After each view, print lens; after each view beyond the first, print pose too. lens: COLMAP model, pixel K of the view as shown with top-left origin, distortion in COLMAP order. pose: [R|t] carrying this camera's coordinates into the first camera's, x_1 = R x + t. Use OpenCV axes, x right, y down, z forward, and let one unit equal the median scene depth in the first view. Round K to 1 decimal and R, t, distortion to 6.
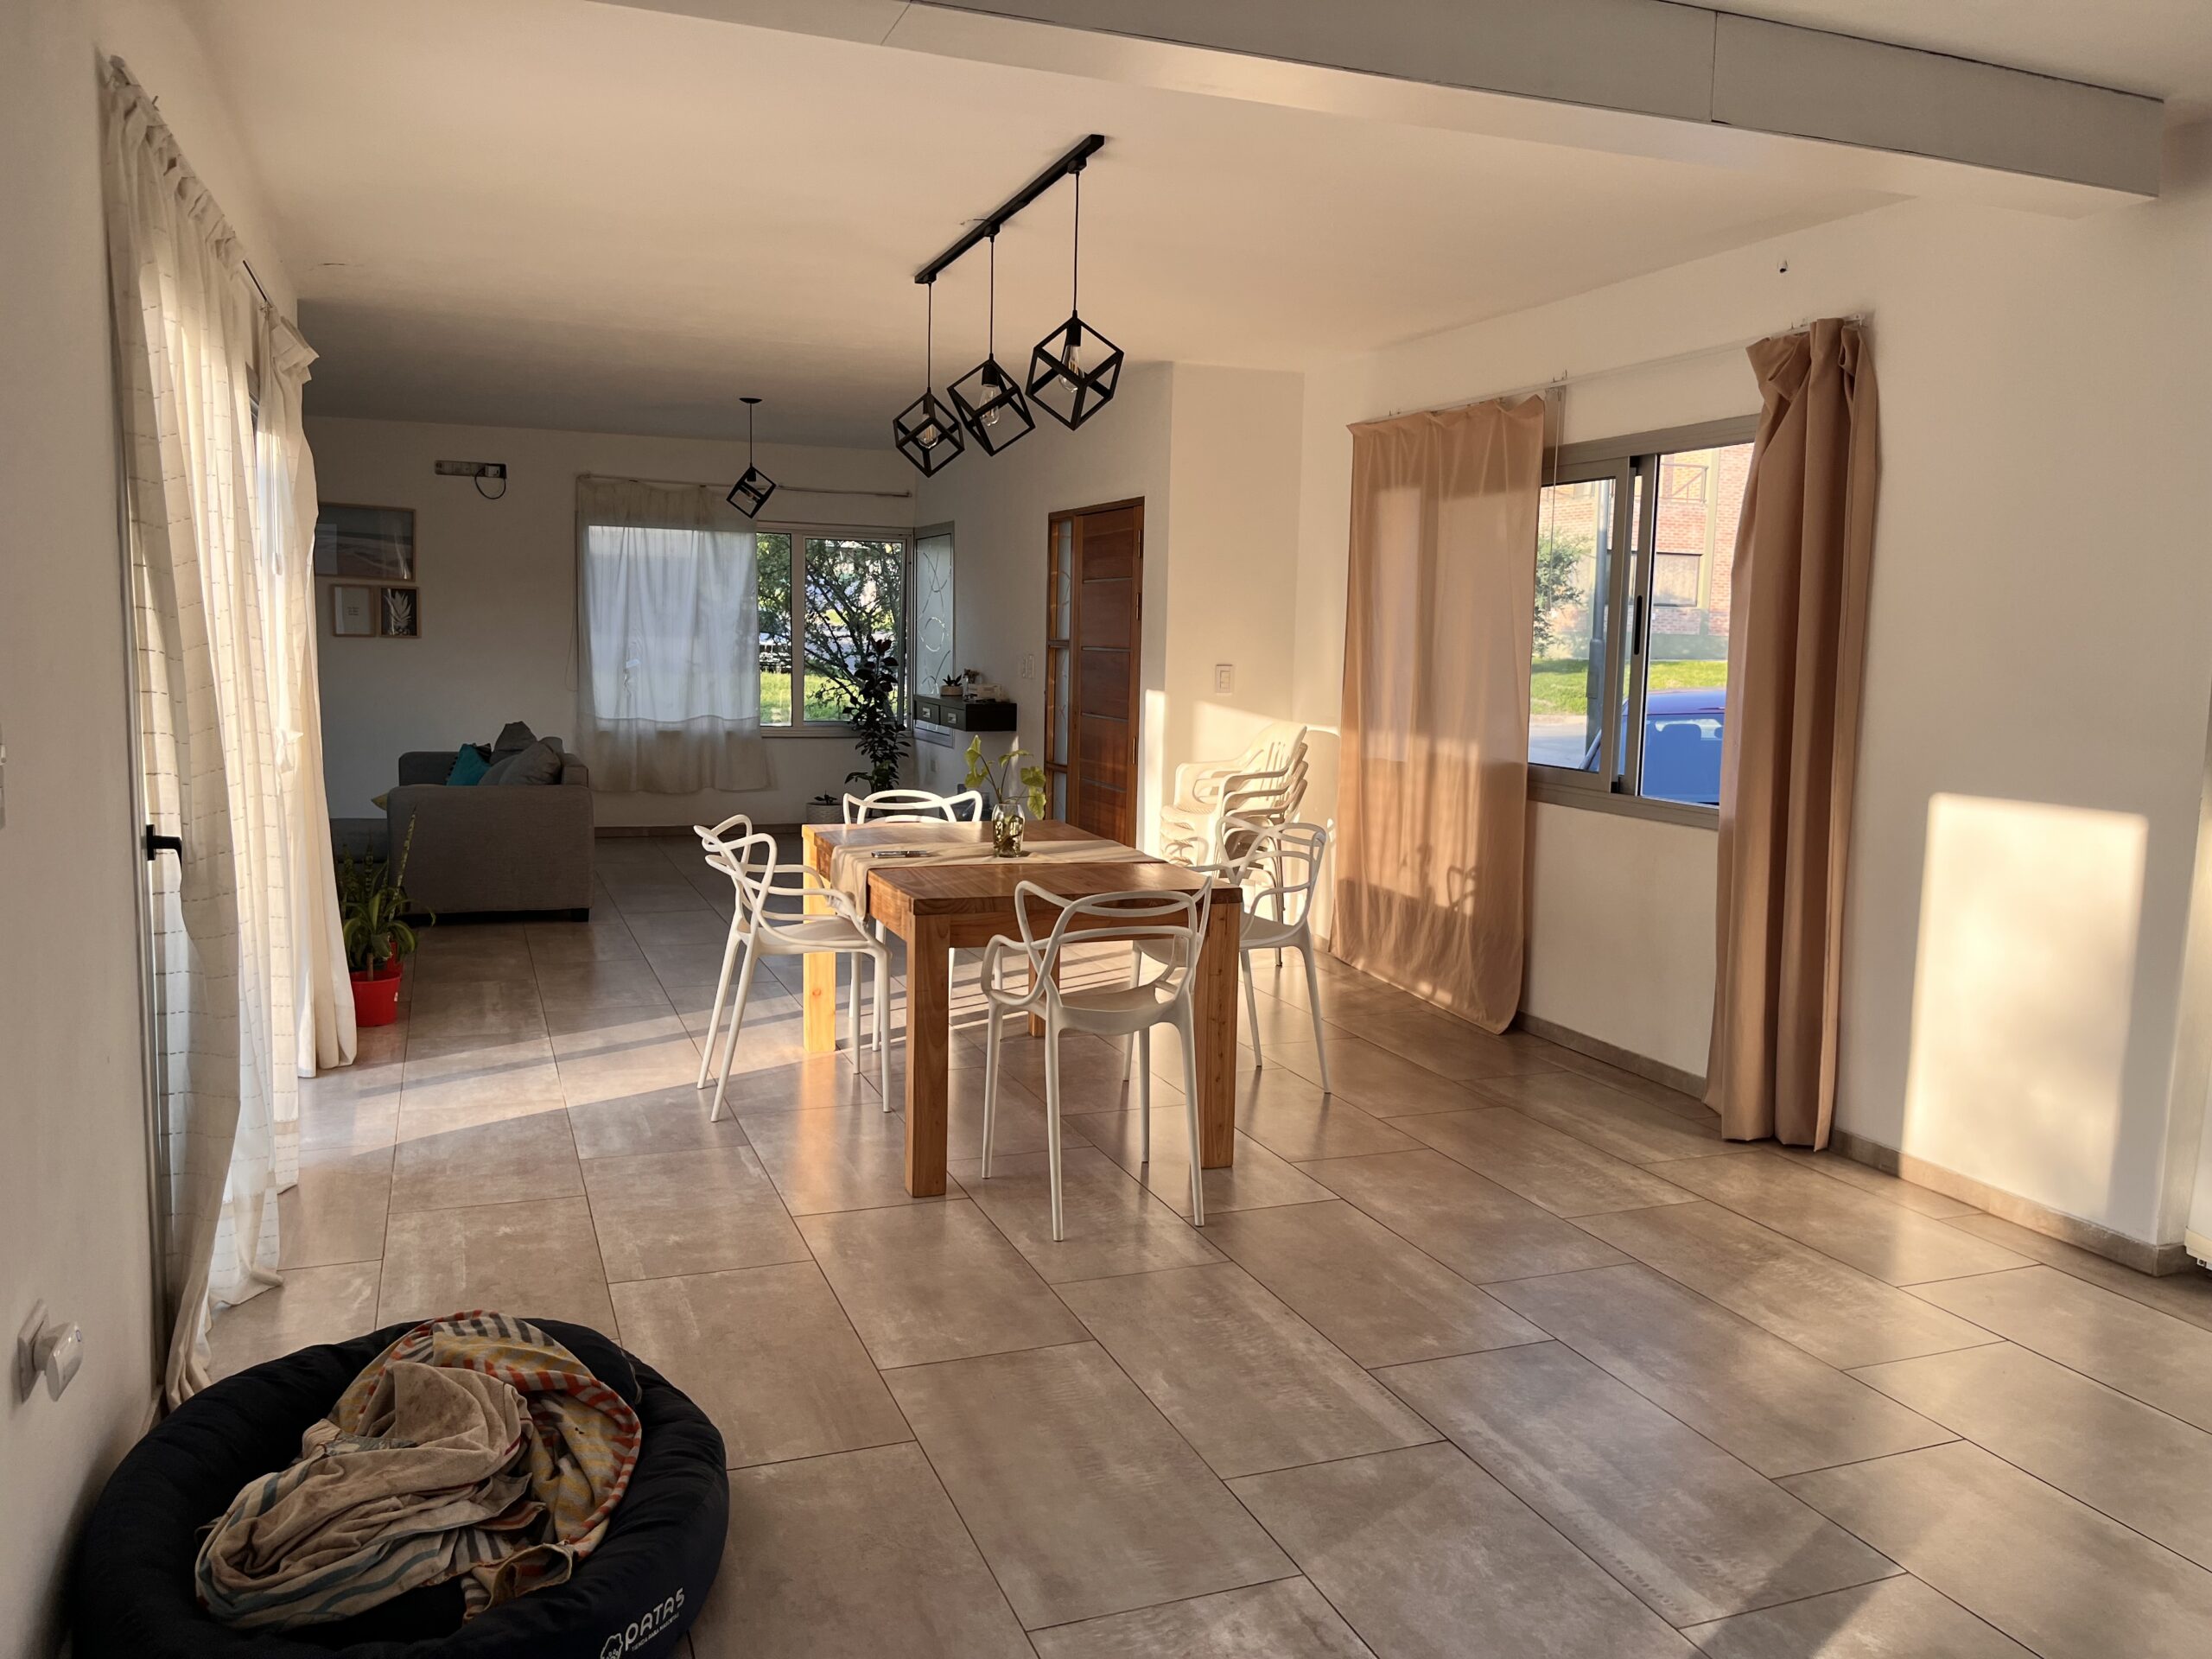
lens RADIAL K [[1676.2, 0, 1121.9], [0, 1676.2, 826.0], [0, 0, 1]] dist [0.064002, -0.094151]
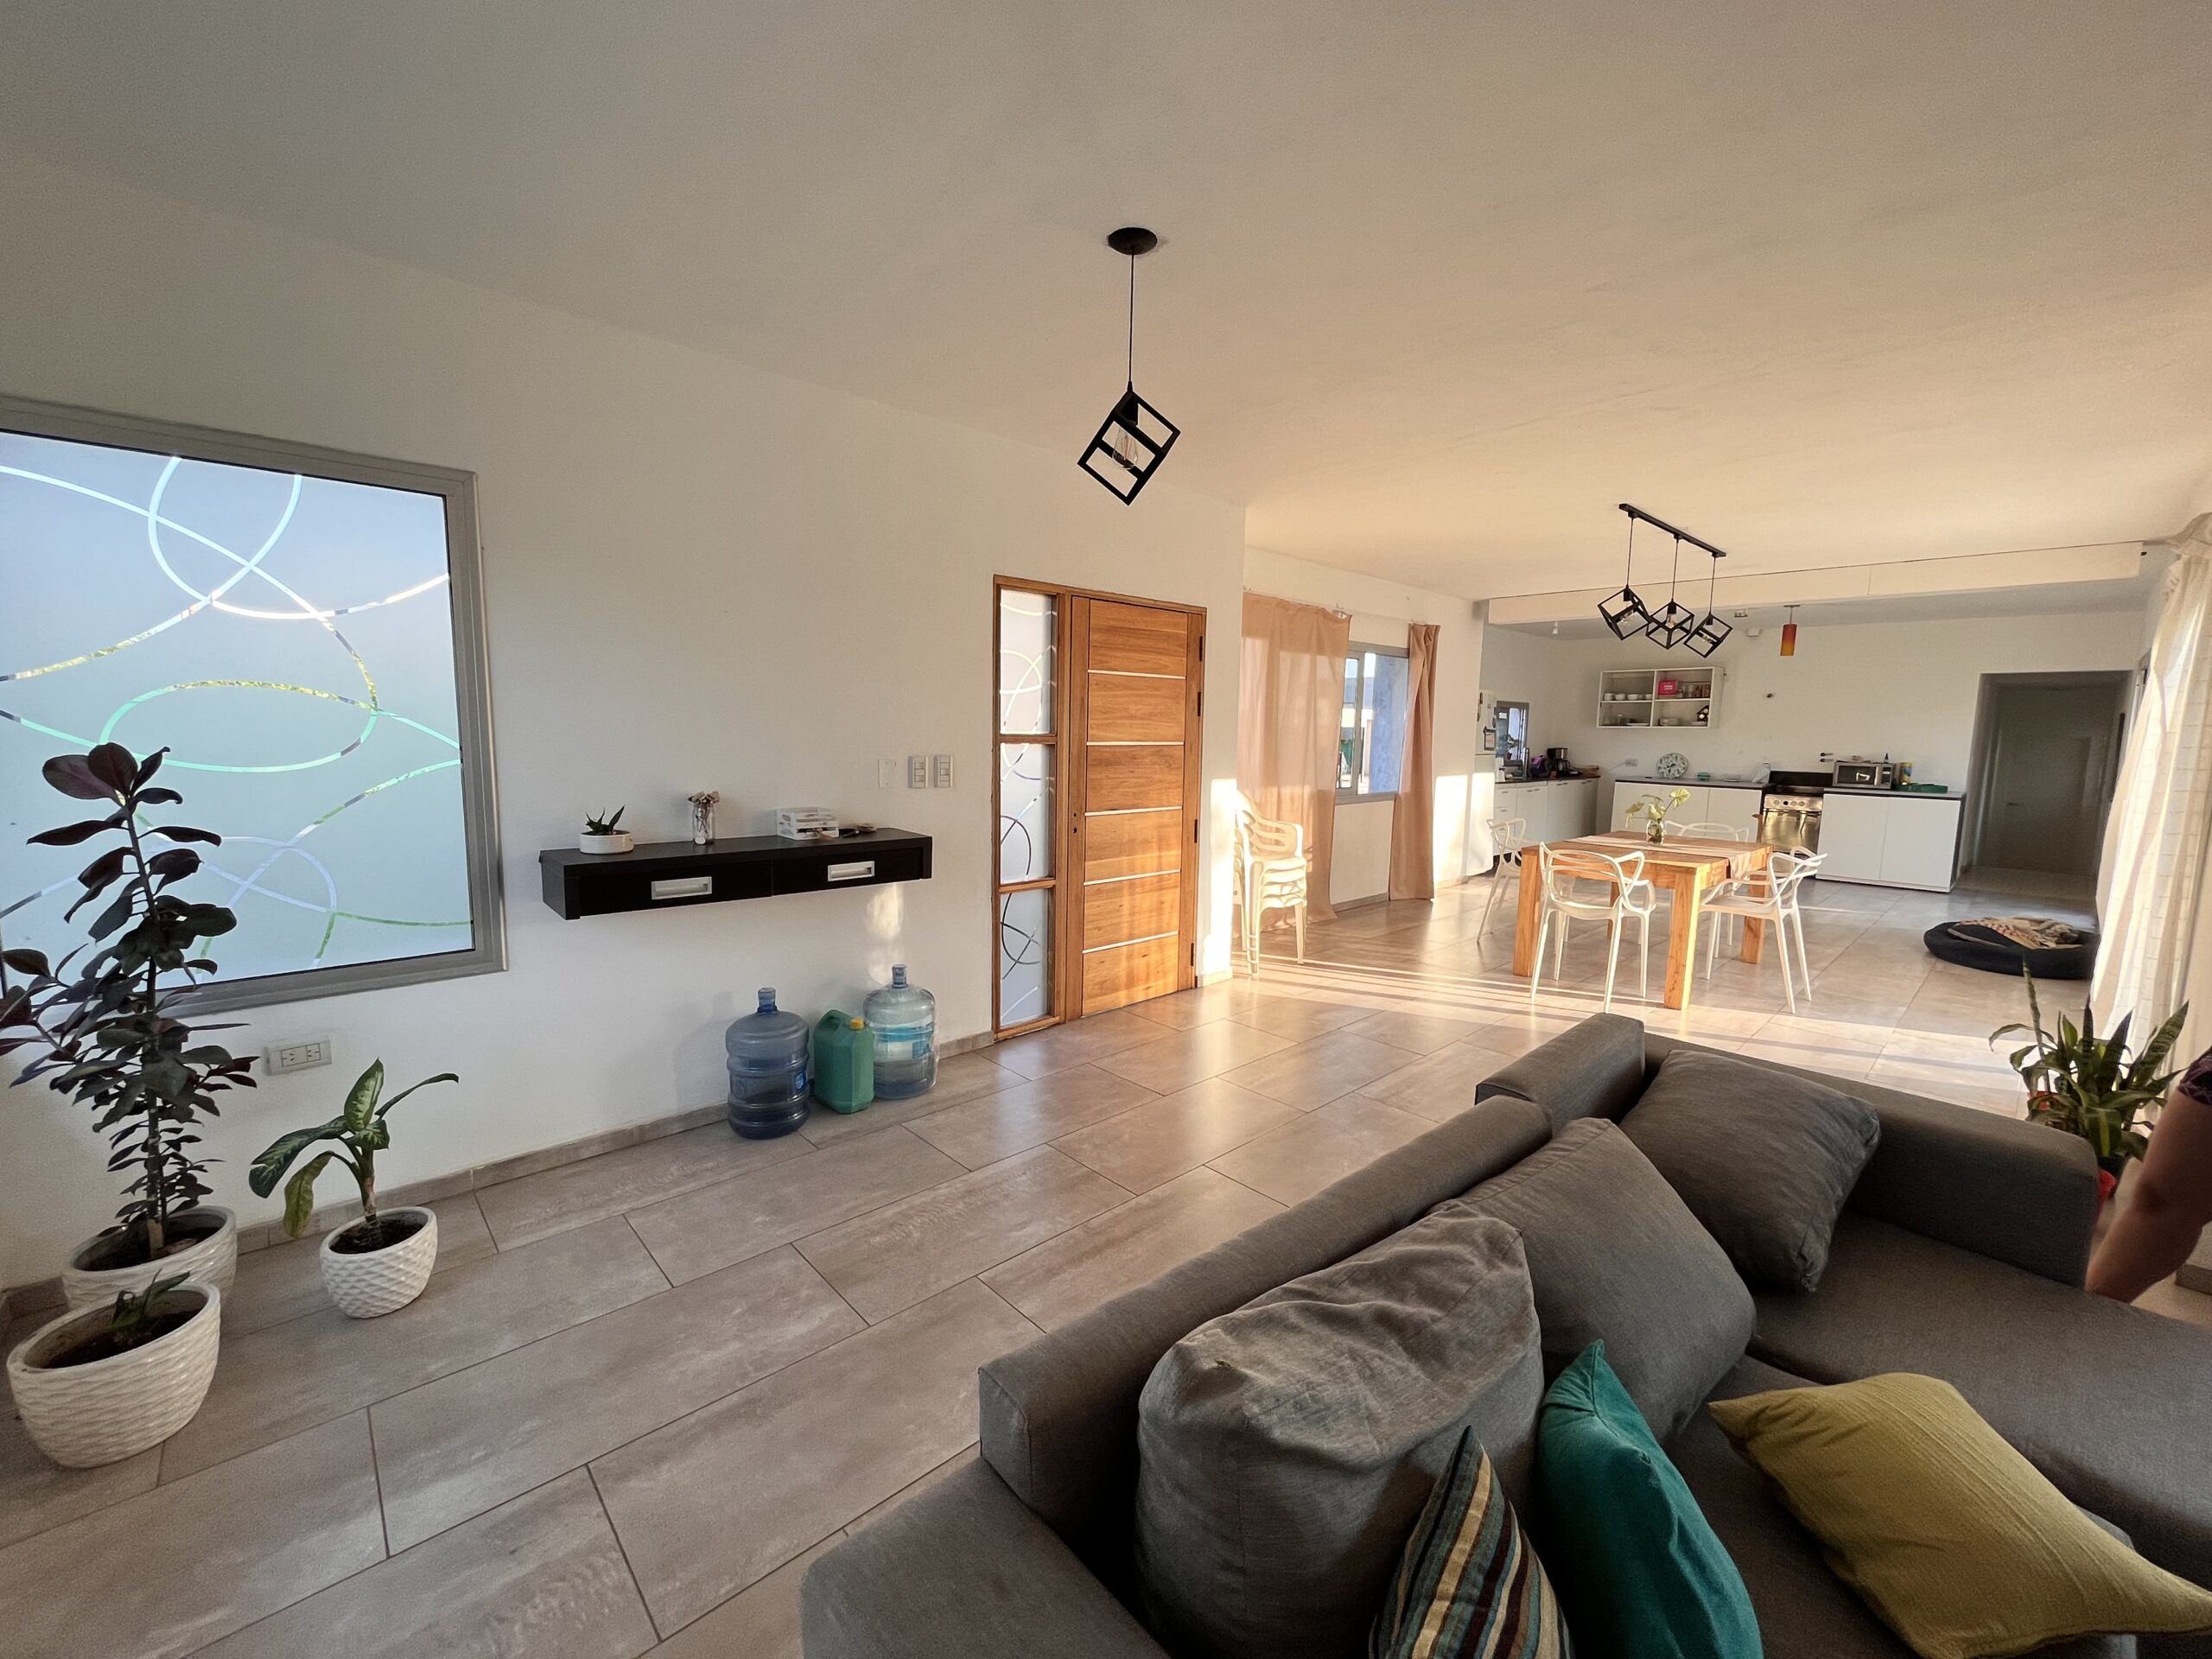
lens RADIAL K [[891.4, 0, 1100.9], [0, 891.4, 829.9], [0, 0, 1]] dist [-0.003702, 0.000466]
pose [[-0.360351, -0.134882, 0.923013, -1.003311], [0.083634, 0.980834, 0.175982, -0.301589], [-0.929060, 0.140610, -0.342164, 2.414449]]
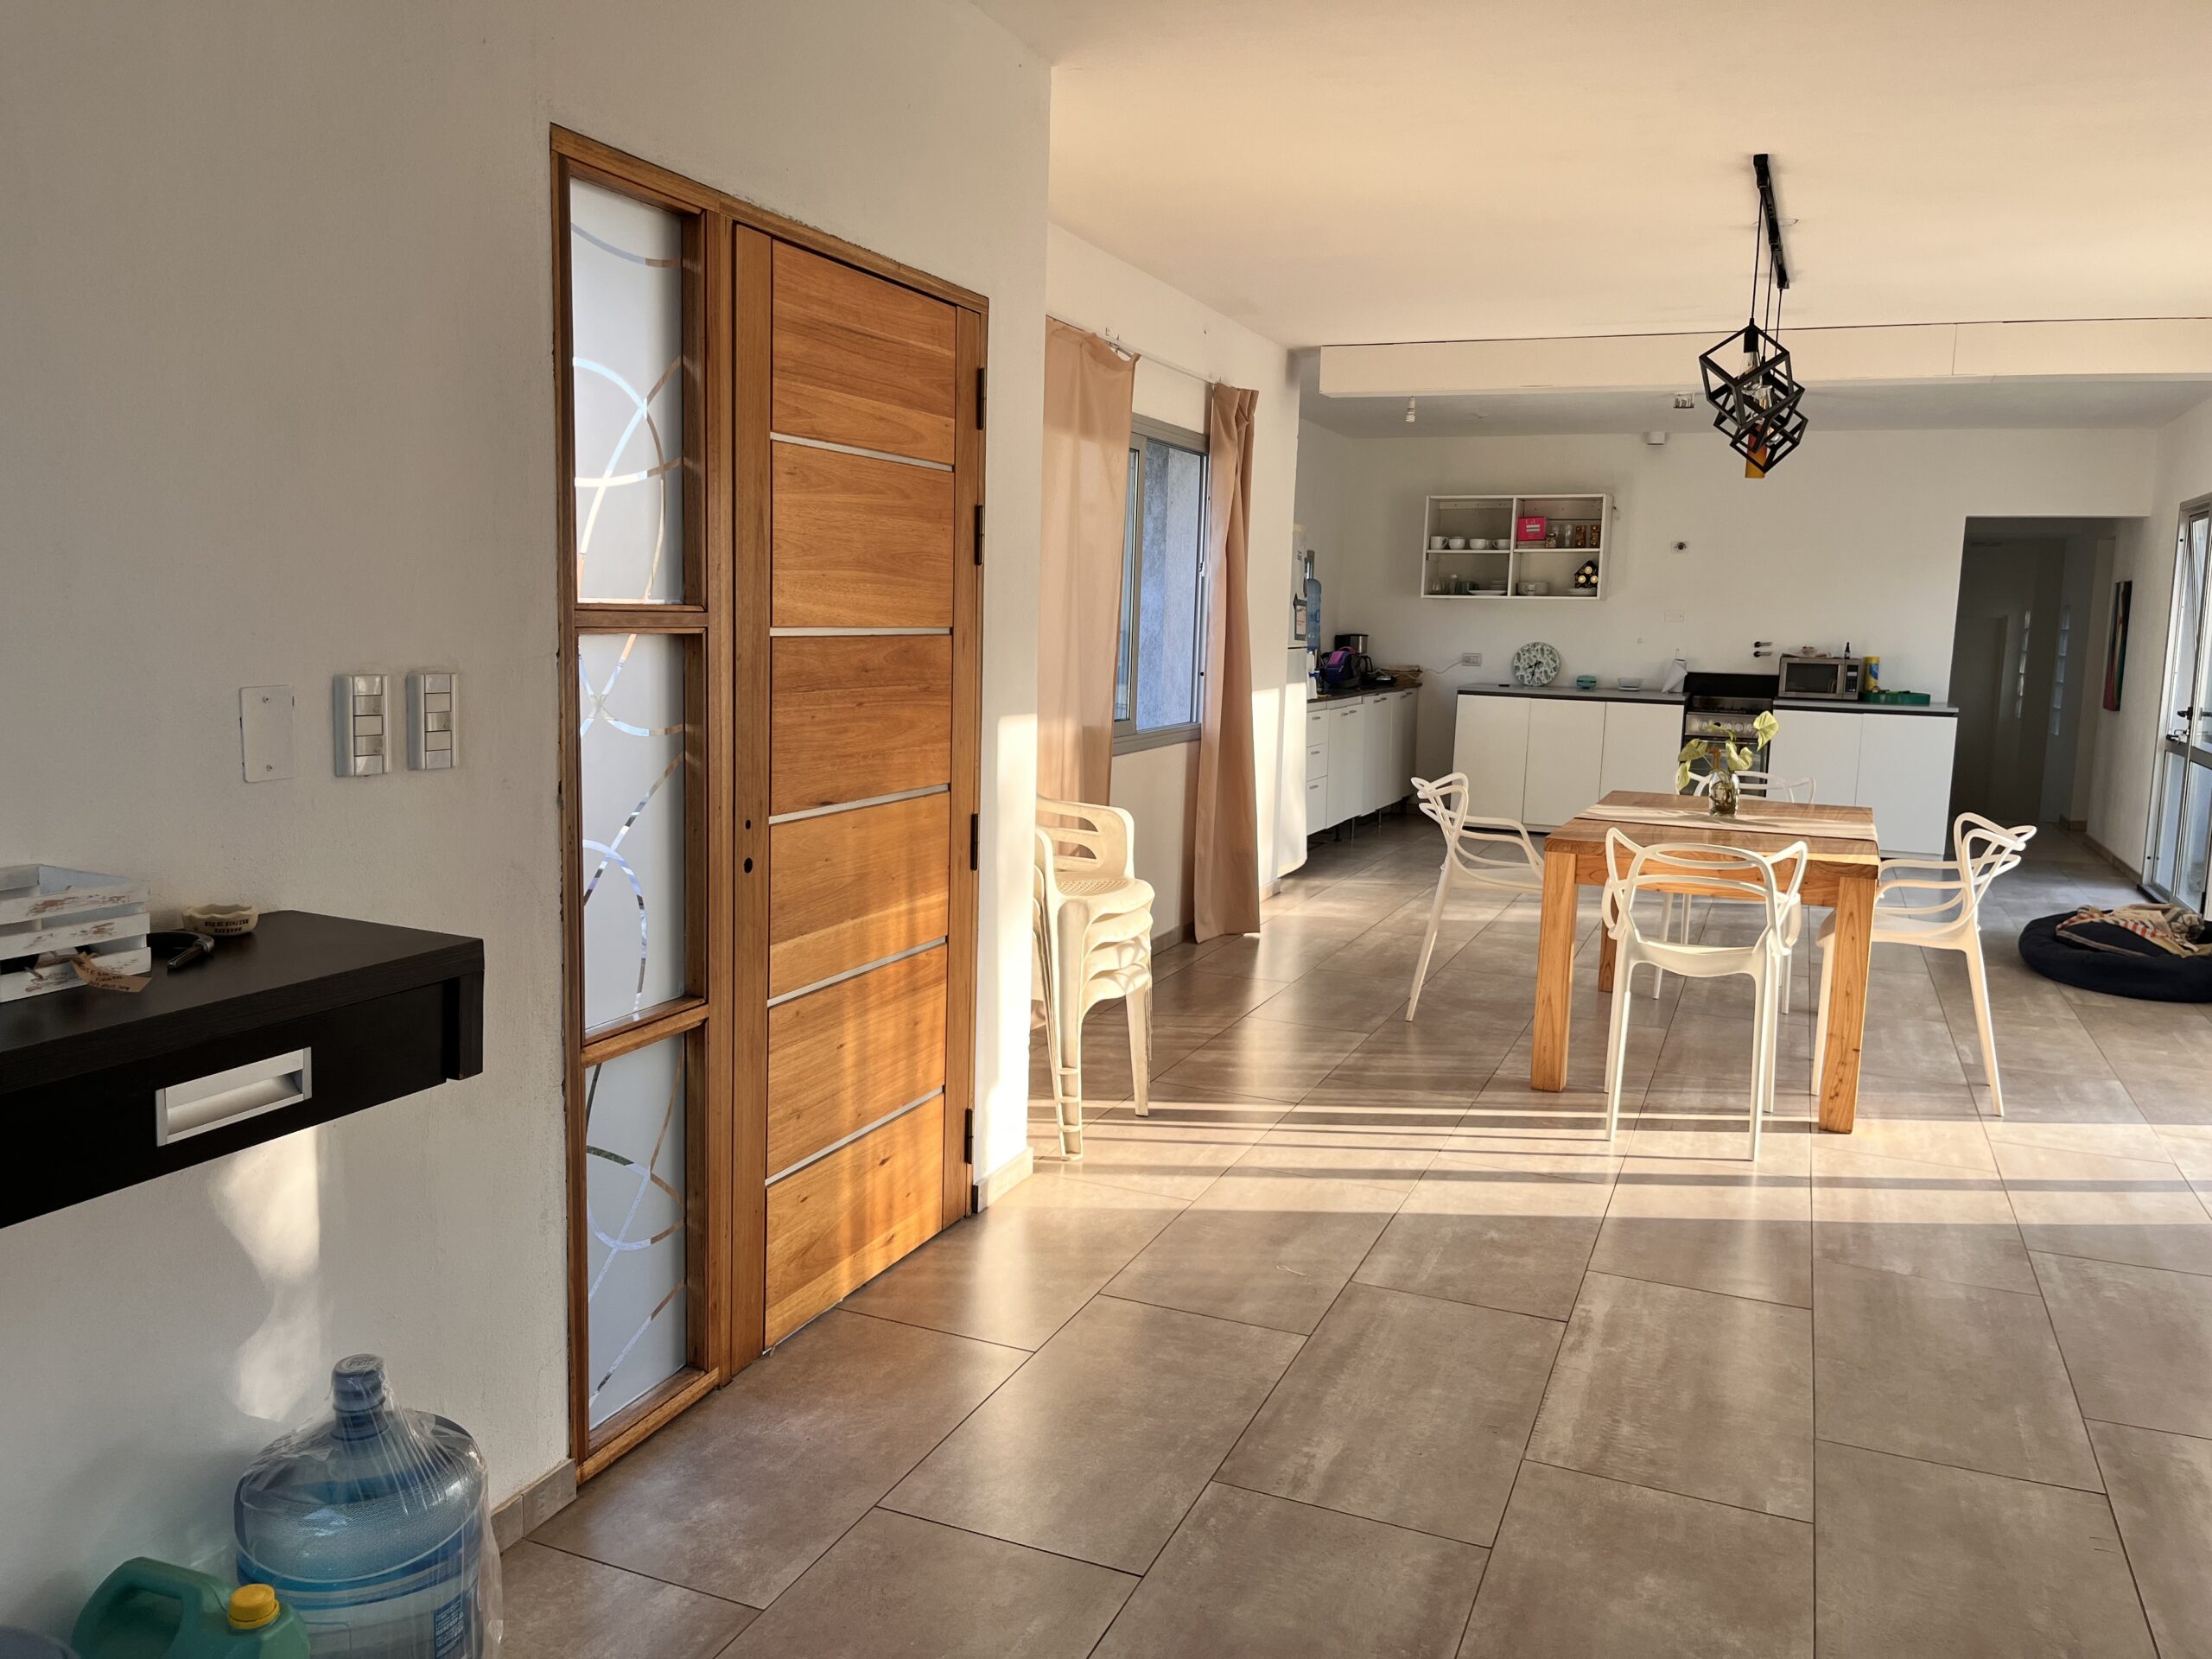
lens RADIAL K [[1676.2, 0, 1103.4], [0, 1676.2, 822.4], [0, 0, 1]] dist [0.064002, -0.094151]
pose [[-0.717685, -0.130901, 0.683955, -0.650405], [0.037553, 0.973469, 0.225716, -0.298242], [-0.695355, 0.187677, -0.693728, 2.480929]]
